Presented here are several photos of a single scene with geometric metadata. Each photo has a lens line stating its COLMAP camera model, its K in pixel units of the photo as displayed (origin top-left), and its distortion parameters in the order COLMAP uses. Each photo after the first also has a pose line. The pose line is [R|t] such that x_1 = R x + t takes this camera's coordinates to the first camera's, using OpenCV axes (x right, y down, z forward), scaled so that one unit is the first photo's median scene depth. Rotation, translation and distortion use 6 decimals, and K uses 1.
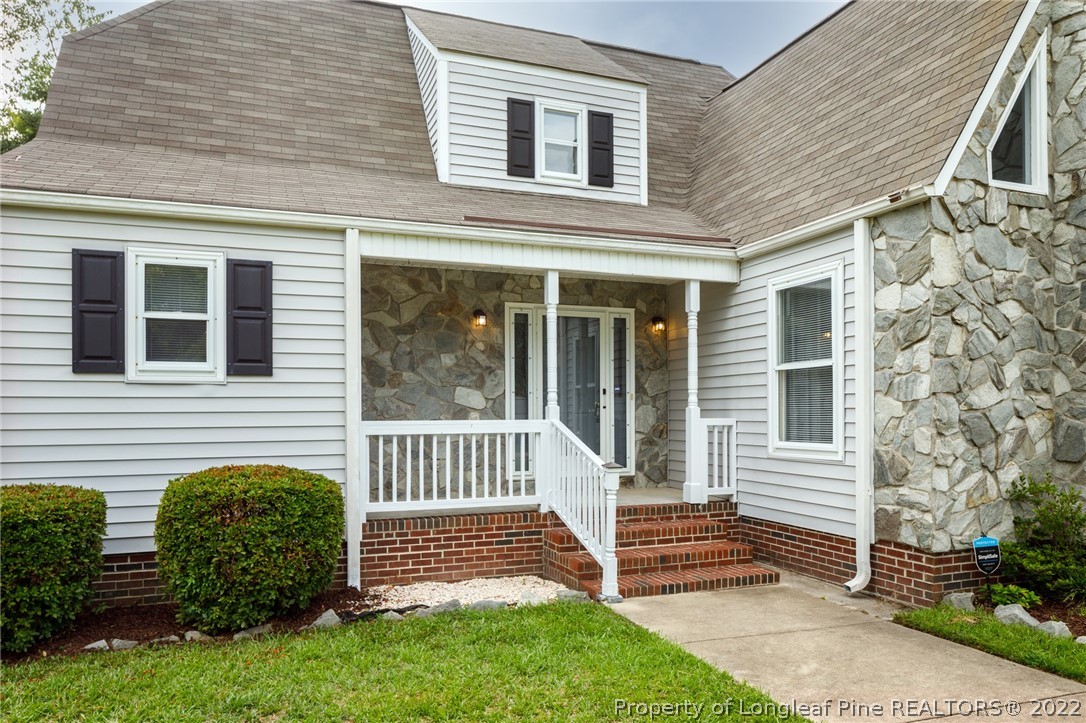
lens RADIAL K [[725.8, 0, 532.4], [0, 725.8, 403.7], [0, 0, 1]] dist [-0.006158, -0.001855]
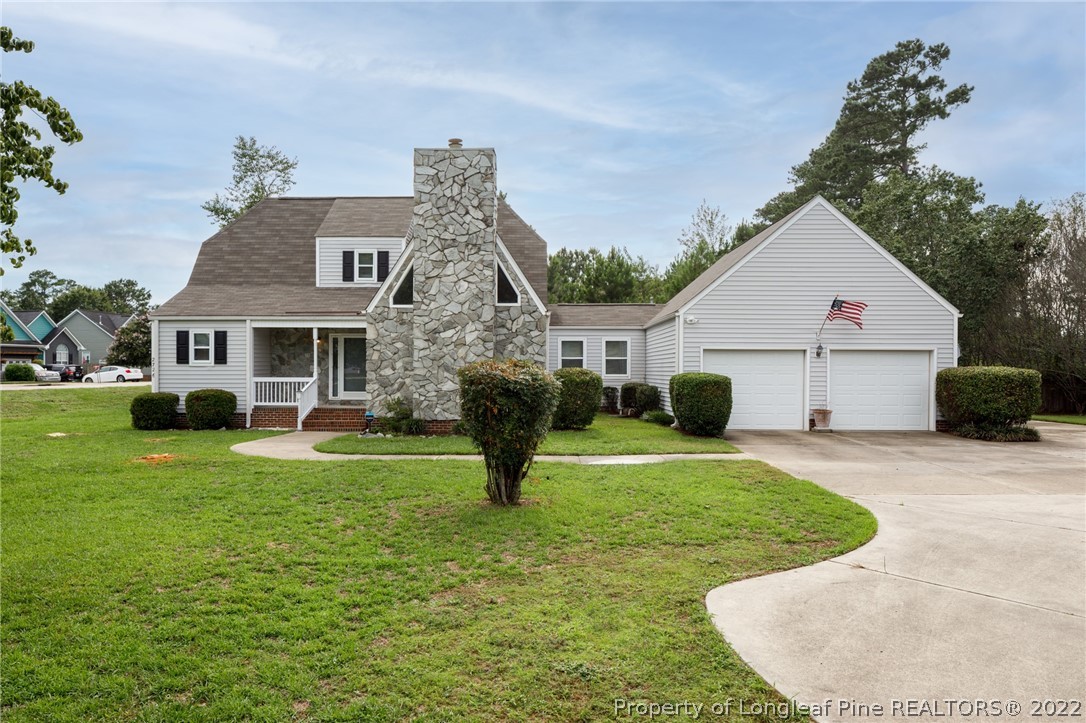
lens RADIAL K [[735.1, 0, 543.0], [0, 735.1, 361.5], [0, 0, 1]] dist [-0.010978, -0.002987]
pose [[0.935355, 0.002880, -0.353699, 1.970772], [-0.001991, 0.999994, 0.002877, -0.054632], [0.353705, -0.001987, 0.935355, -1.492587]]
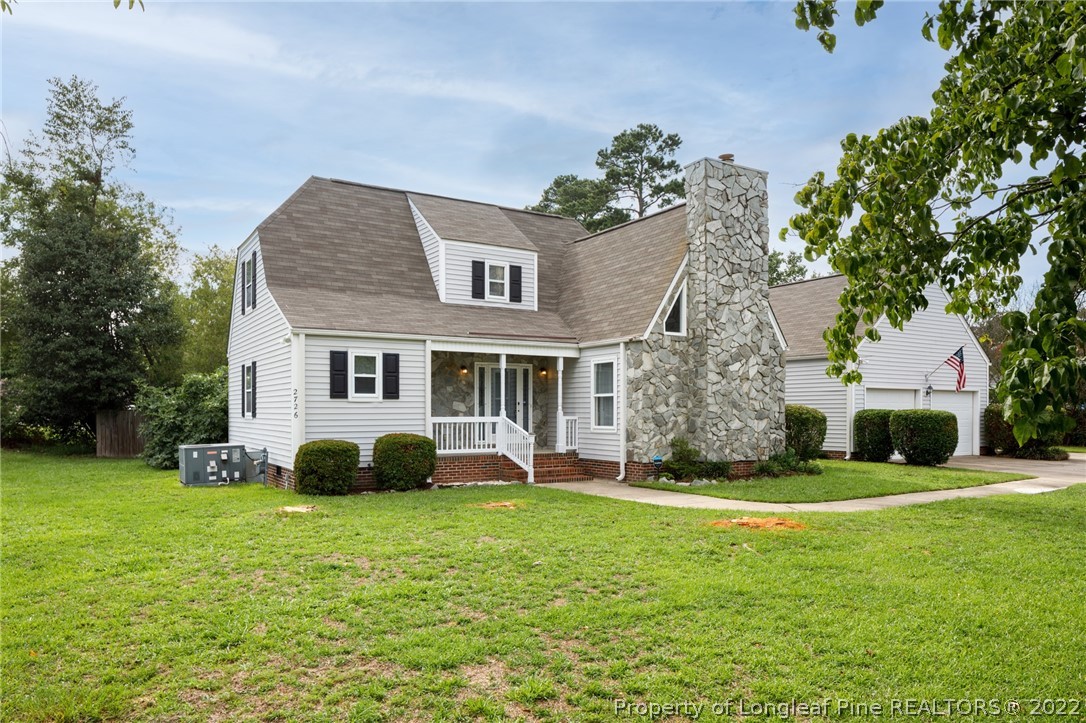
lens RADIAL K [[725.8, 0, 532.4], [0, 725.8, 403.7], [0, 0, 1]] dist [-0.006158, -0.001855]
pose [[0.980756, 0.006135, 0.195142, -0.342505], [-0.006757, 0.999974, 0.002519, -0.027392], [-0.195122, -0.003789, 0.980772, -1.354066]]
